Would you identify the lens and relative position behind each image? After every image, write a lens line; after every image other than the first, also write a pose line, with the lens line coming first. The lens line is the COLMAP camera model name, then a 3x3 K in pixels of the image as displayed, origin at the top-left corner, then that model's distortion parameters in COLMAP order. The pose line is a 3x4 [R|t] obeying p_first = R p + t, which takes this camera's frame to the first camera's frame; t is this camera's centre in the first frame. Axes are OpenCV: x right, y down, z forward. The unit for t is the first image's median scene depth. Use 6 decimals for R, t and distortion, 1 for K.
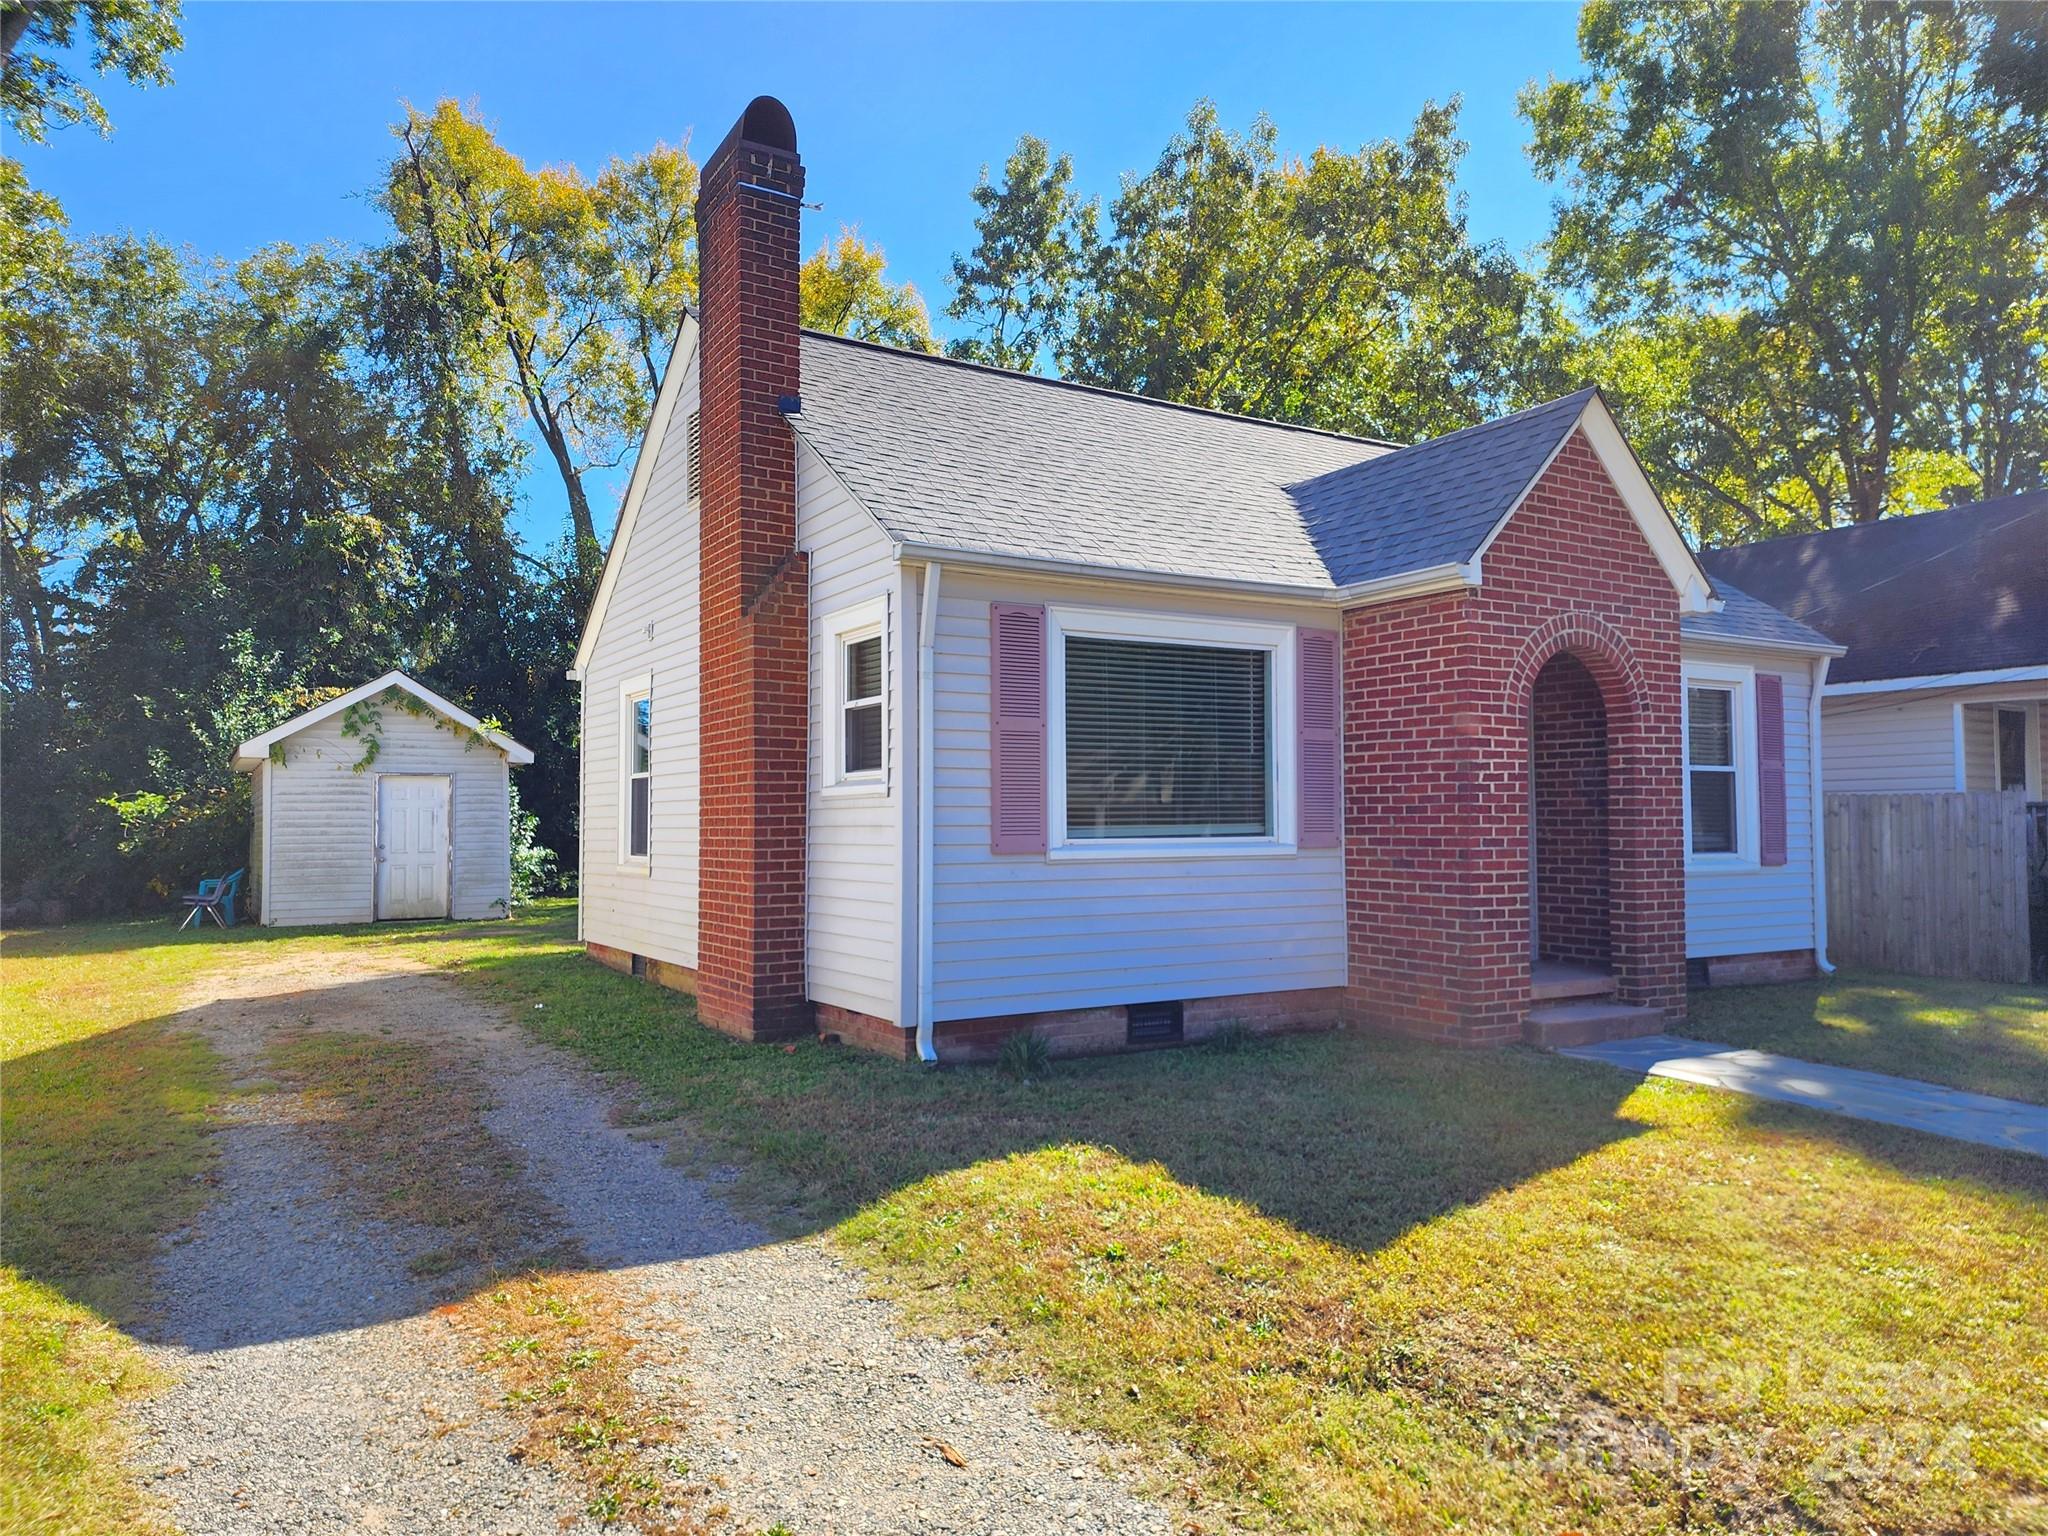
lens RADIAL K [[1353.5, 0, 1023.6], [0, 1353.5, 772.0], [0, 0, 1]] dist [0.047229, -0.028623]
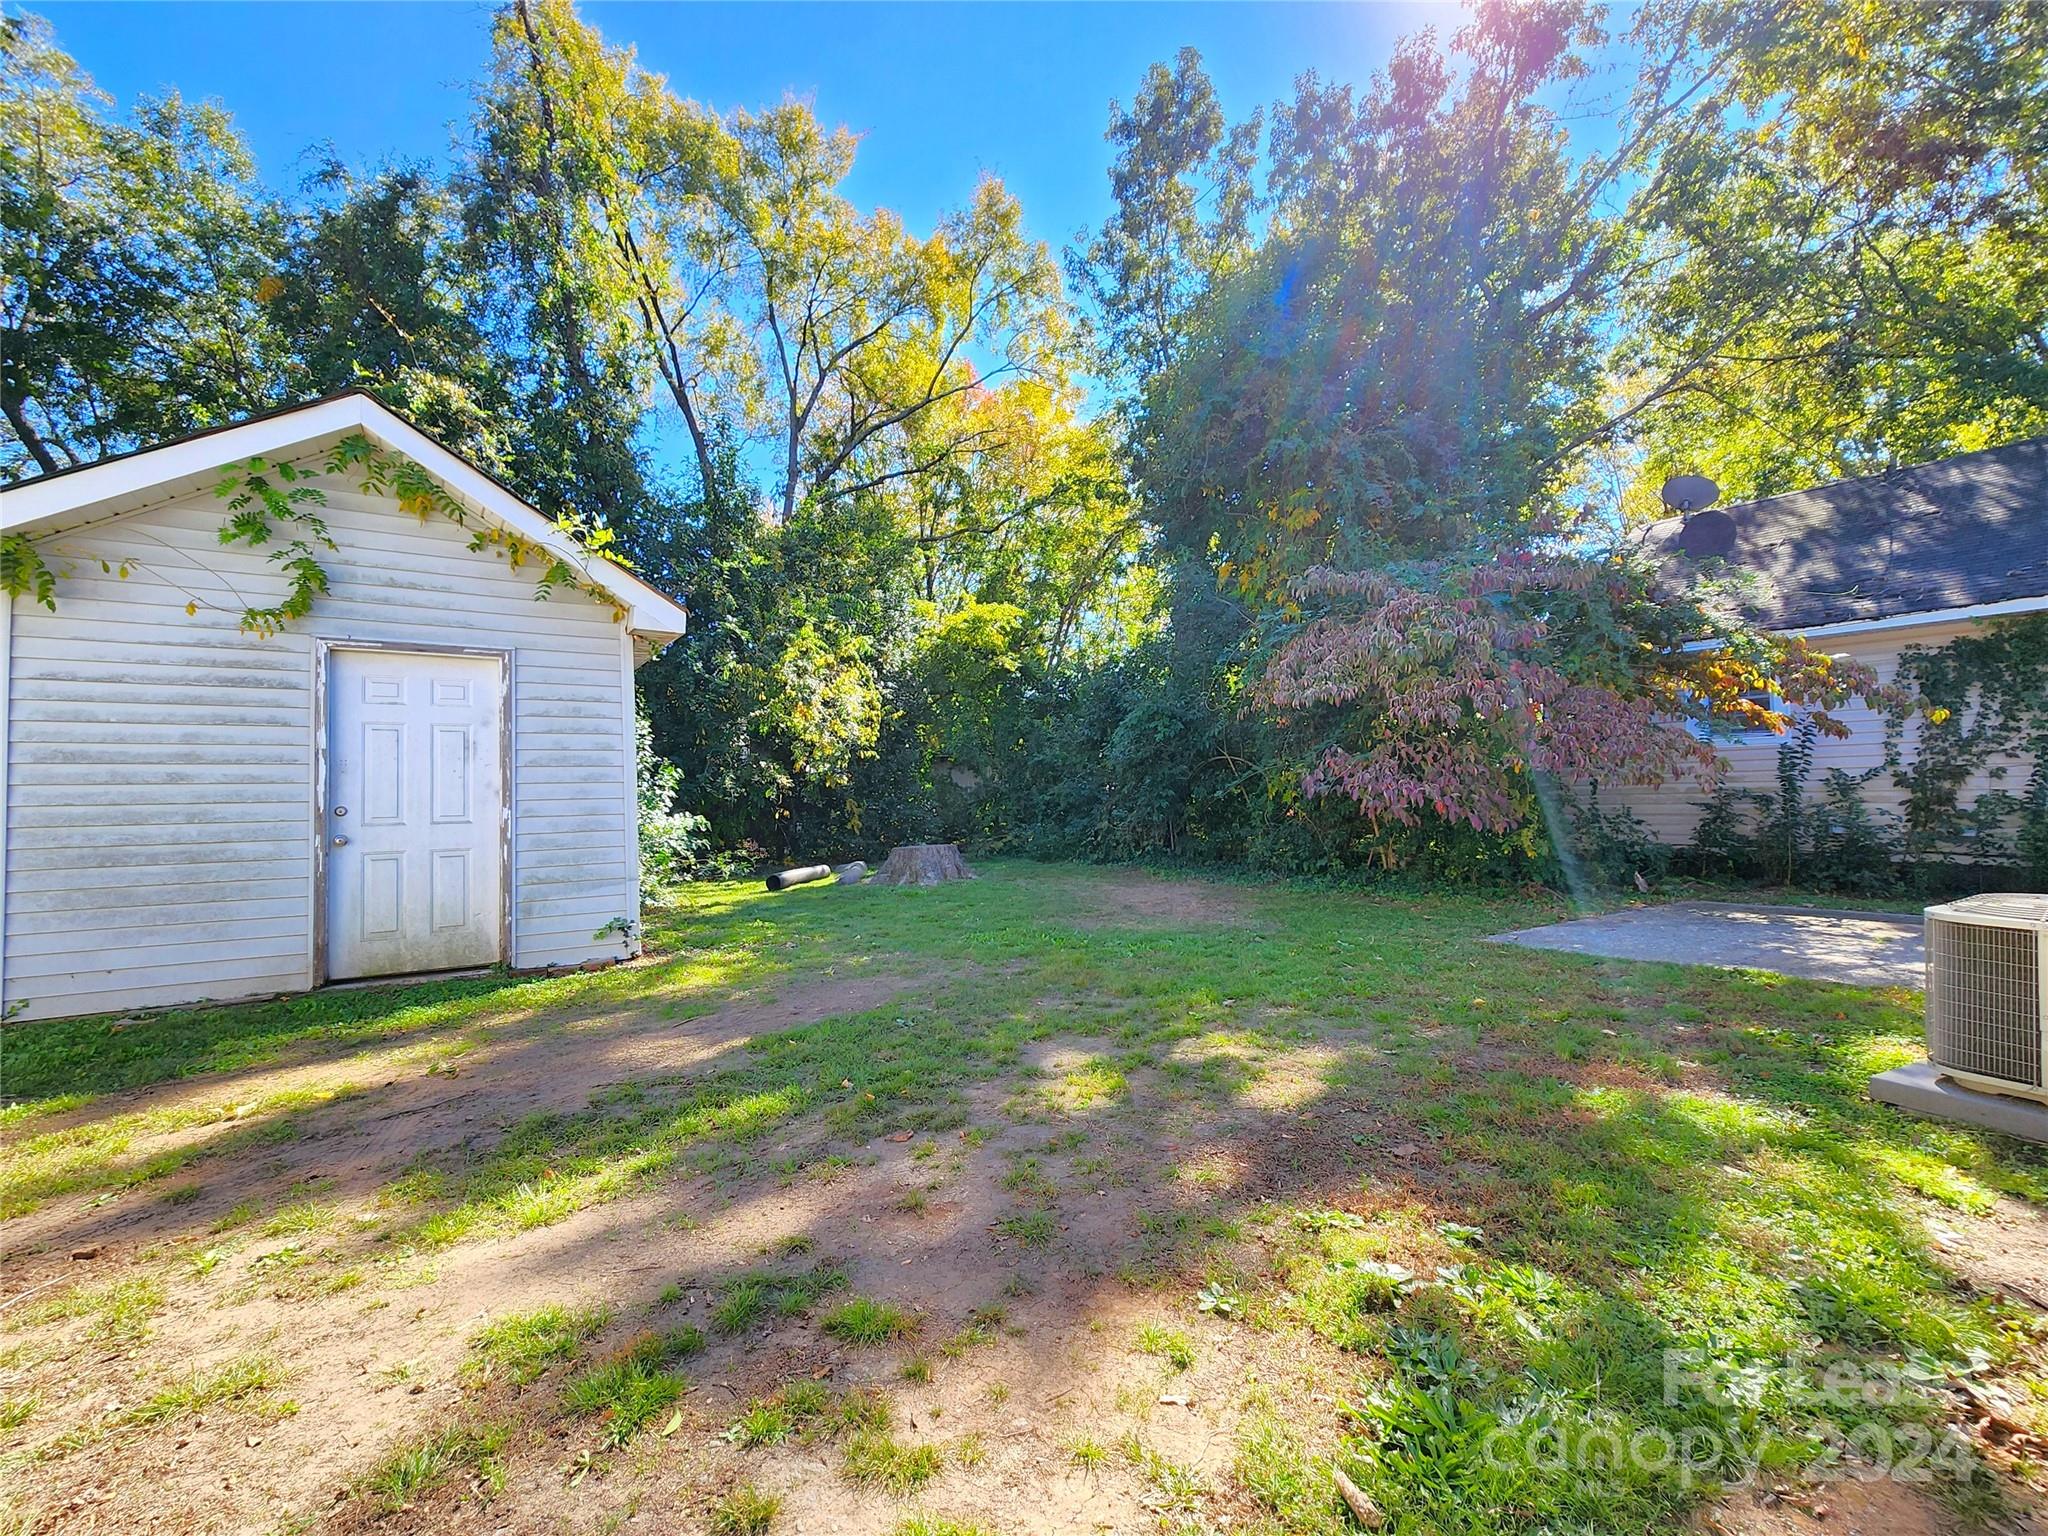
lens RADIAL K [[1039.4, 0, 1079.3], [0, 1039.4, 761.0], [0, 0, 1]] dist [-0.001890, 0.002736]
pose [[0.999187, -0.010642, 0.038892, -0.241900], [0.010374, 0.999921, 0.007076, 0.037815], [-0.038964, -0.006667, 0.999218, 0.644960]]
